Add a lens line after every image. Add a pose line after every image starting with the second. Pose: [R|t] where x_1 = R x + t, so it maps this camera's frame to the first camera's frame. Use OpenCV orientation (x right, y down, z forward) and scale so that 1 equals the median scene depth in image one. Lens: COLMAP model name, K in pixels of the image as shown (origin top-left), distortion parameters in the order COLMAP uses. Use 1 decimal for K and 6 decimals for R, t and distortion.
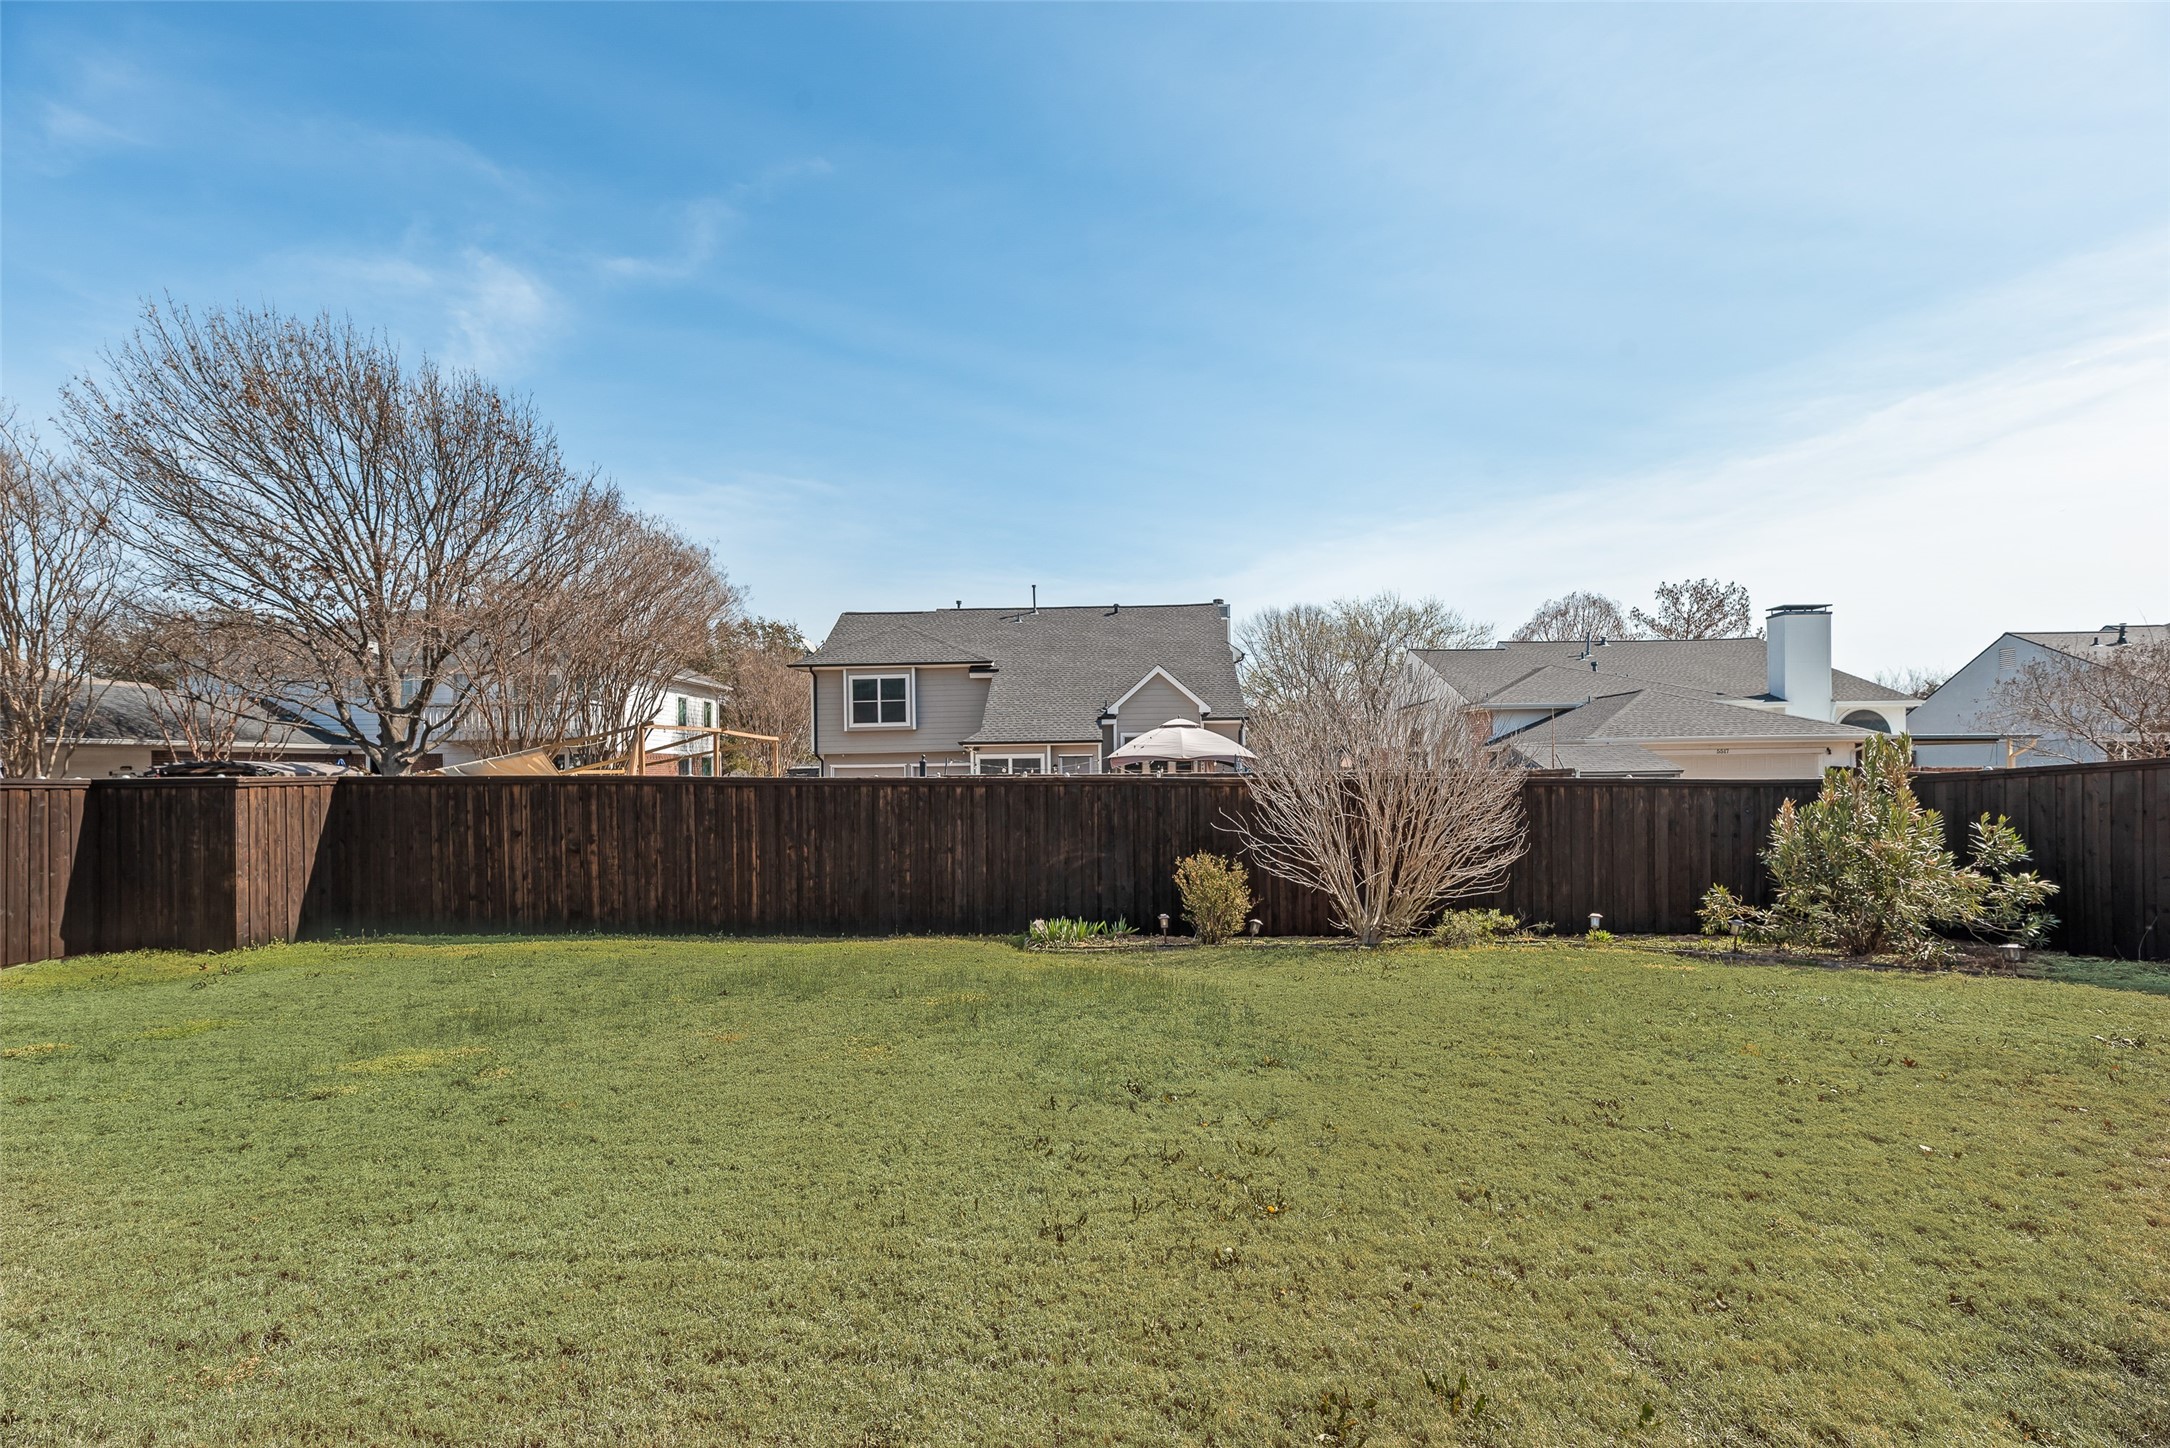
lens RADIAL K [[888.6, 0, 1099.7], [0, 888.6, 778.2], [0, 0, 1]] dist [-0.003127, 0.001185]
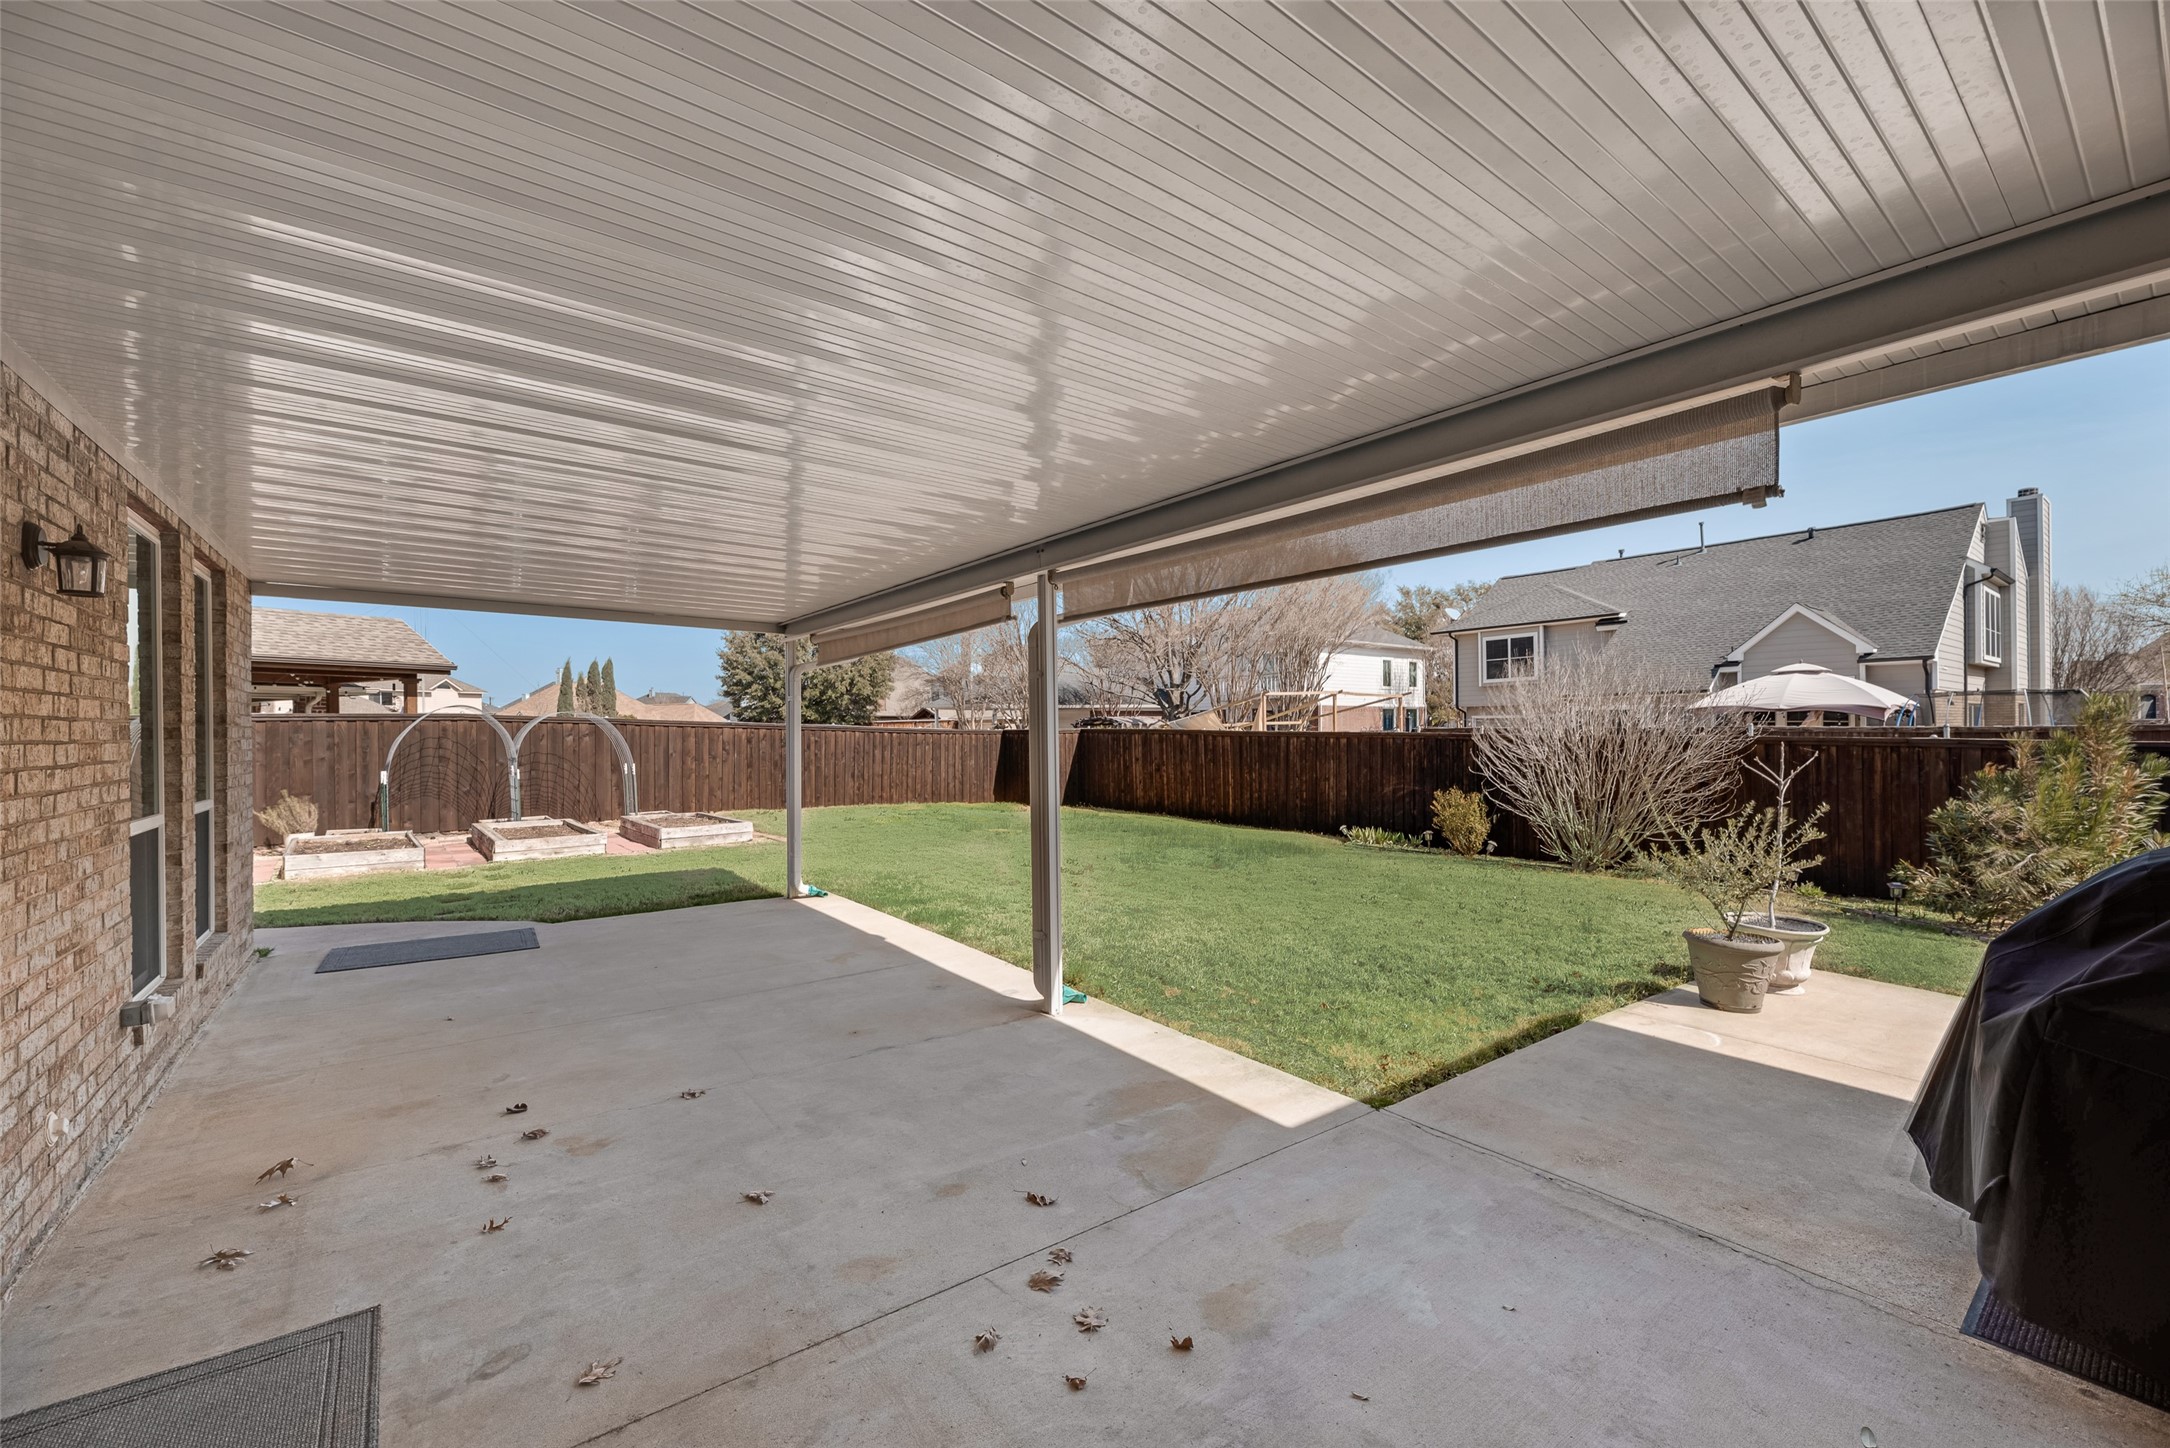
lens RADIAL K [[879.9, 0, 1088.1], [0, 879.9, 728.7], [0, 0, 1]] dist [0.002206, -0.000501]
pose [[0.625236, 0.005933, -0.780413, 0.740640], [-0.001812, 0.999979, 0.006150, -0.013615], [0.780433, -0.002432, 0.625234, -0.251953]]
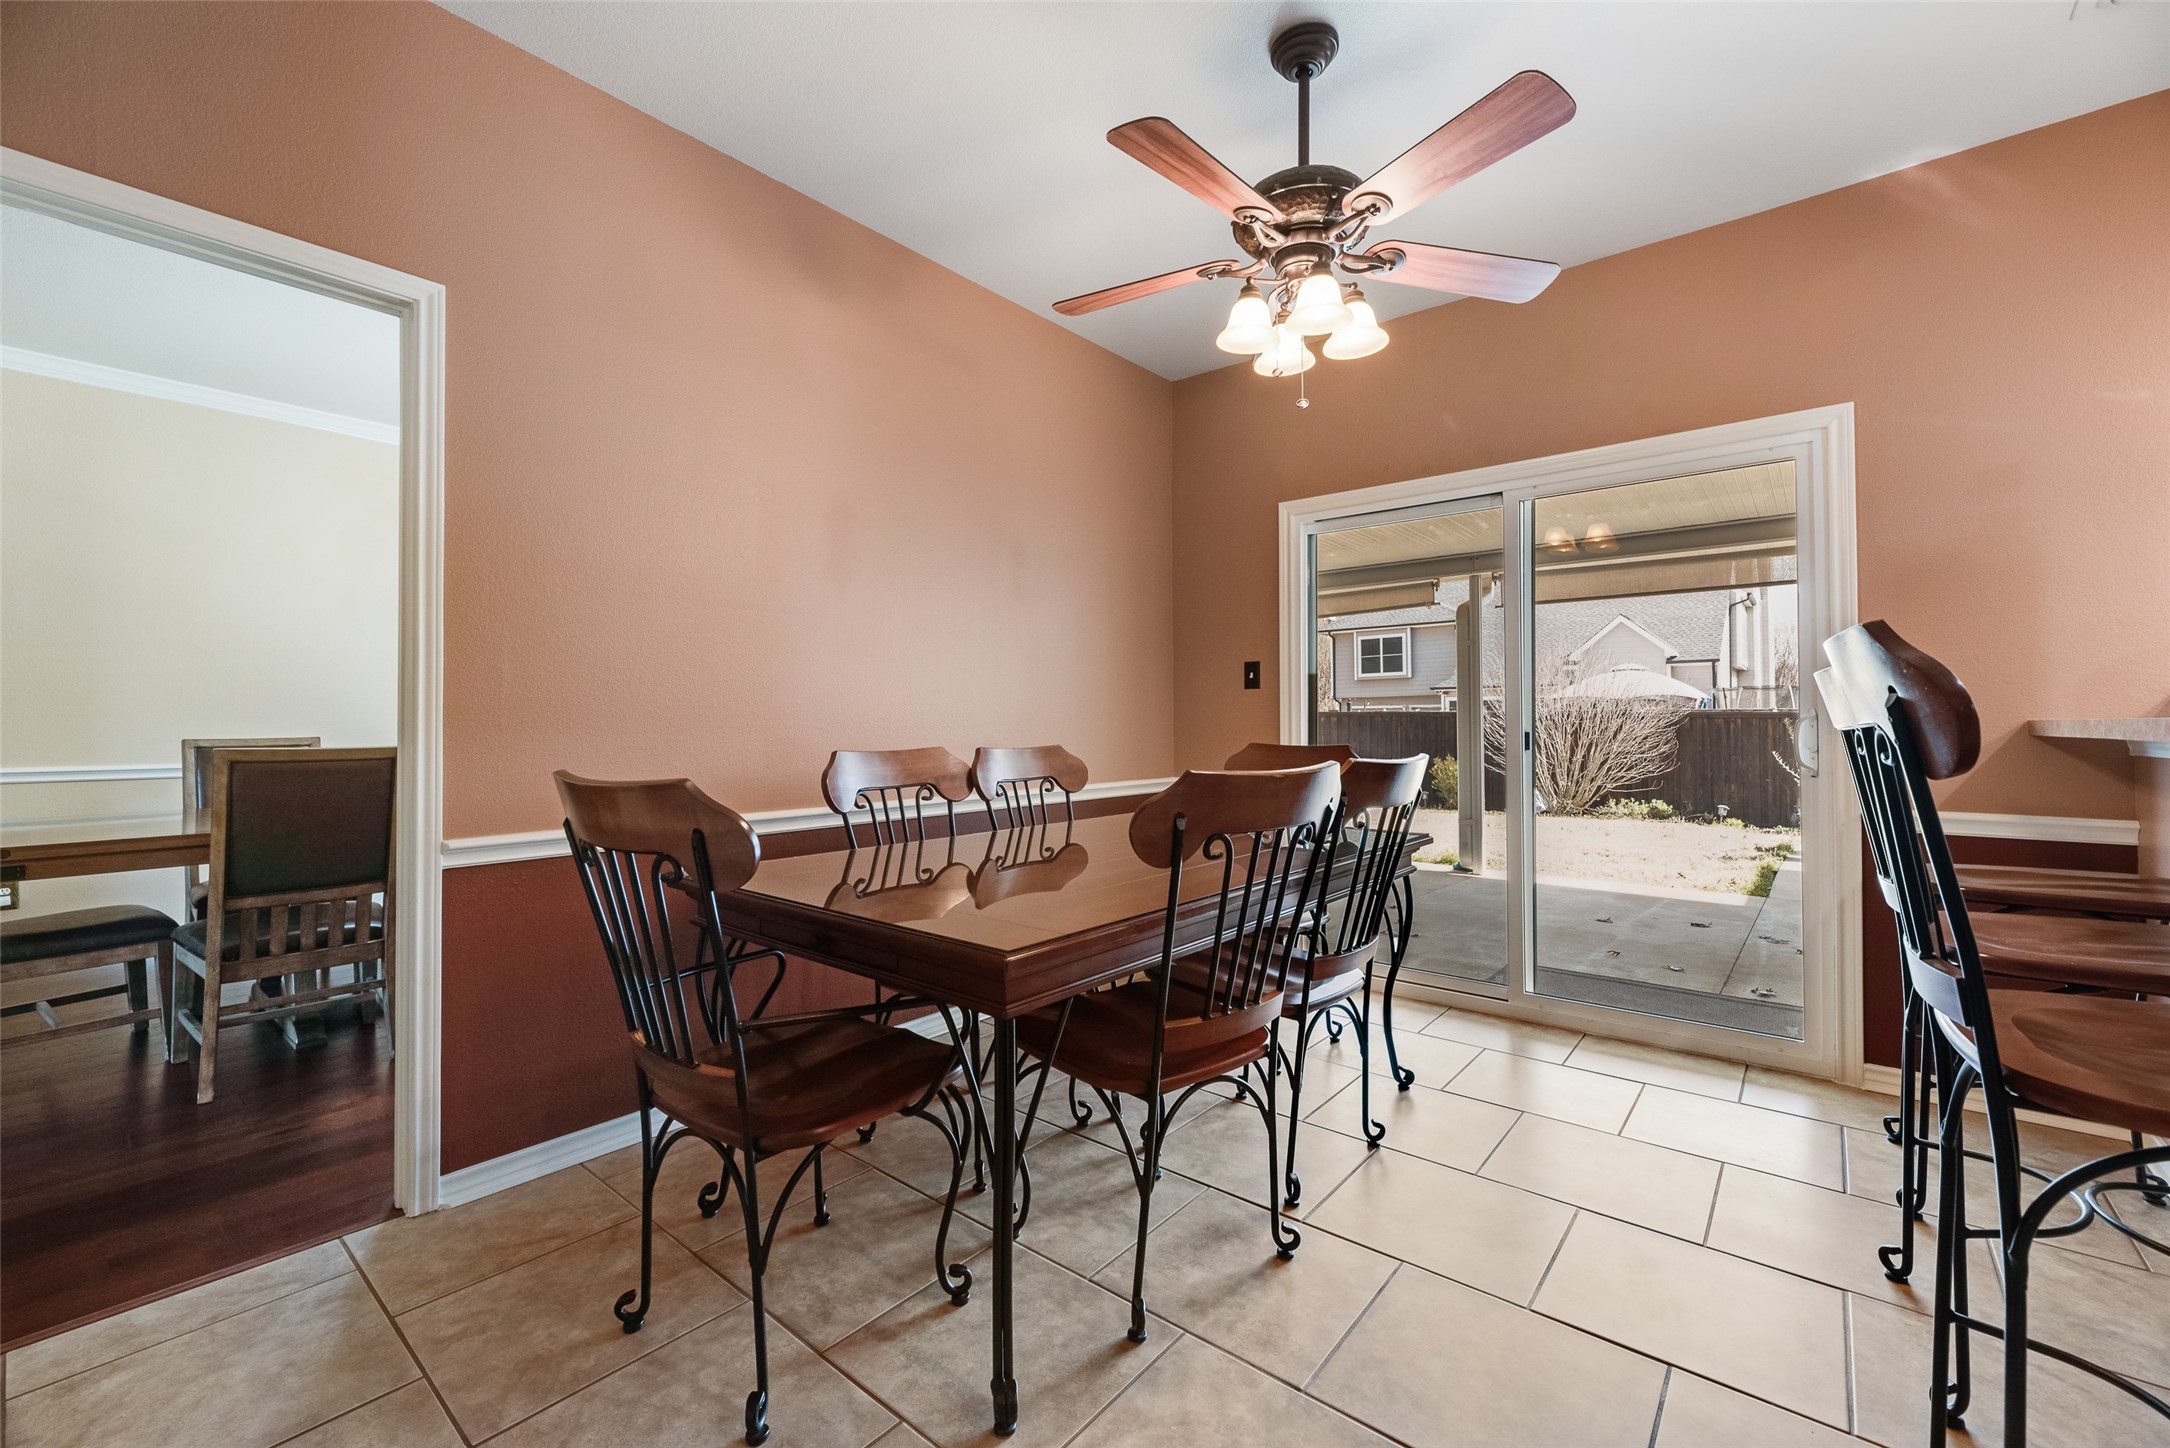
lens RADIAL K [[879.9, 0, 1078.8], [0, 879.9, 716.9], [0, 0, 1]] dist [0.002206, -0.000501]
pose [[0.774755, 0.004590, -0.632245, 0.564873], [-0.007798, 0.999967, -0.002296, 0.018447], [0.632214, 0.006709, 0.774765, -0.661672]]
